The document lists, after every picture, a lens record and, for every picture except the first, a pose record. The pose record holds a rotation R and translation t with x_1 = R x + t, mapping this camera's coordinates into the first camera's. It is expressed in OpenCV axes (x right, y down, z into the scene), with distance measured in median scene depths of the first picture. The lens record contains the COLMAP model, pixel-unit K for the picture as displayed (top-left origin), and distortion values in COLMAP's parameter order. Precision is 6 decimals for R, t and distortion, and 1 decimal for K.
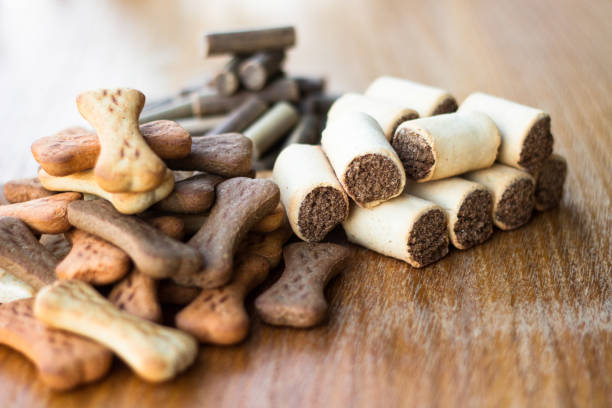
lens RADIAL K [[1667.8, 0, 308.9], [0, 1667.8, 204.4], [0, 0, 1]] dist [-0.186555, 0.000000]
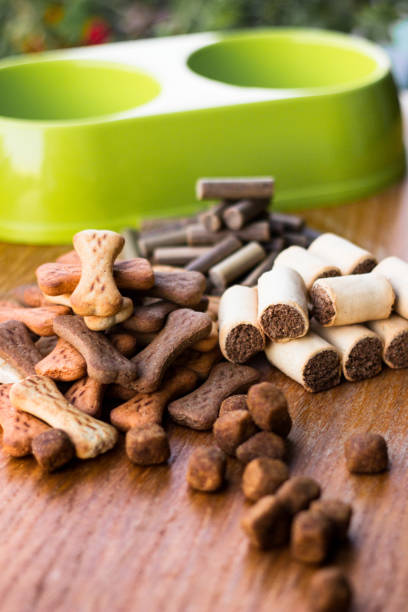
lens RADIAL K [[1667.8, 0, 208.0], [0, 1667.8, 305.2], [0, 0, 1]] dist [-0.186555, 0.000000]
pose [[0.972767, 0.115309, -0.201069, 0.248488], [-0.101708, 0.991850, 0.076741, -0.126069], [0.208279, -0.054201, 0.976566, -0.308101]]
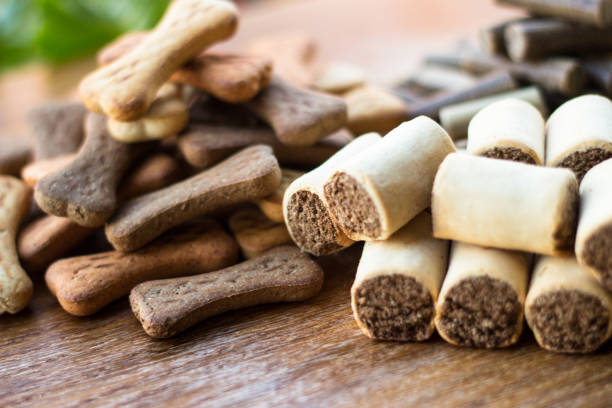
lens RADIAL K [[1635.7, 0, 300.7], [0, 1635.7, 204.6], [0, 0, 1]] dist [-0.232951, 0.000000]
pose [[0.565715, 0.359706, -0.742009, 0.588581], [-0.267184, 0.931255, 0.247743, -0.197710], [0.780115, 0.058101, 0.622933, 0.521411]]
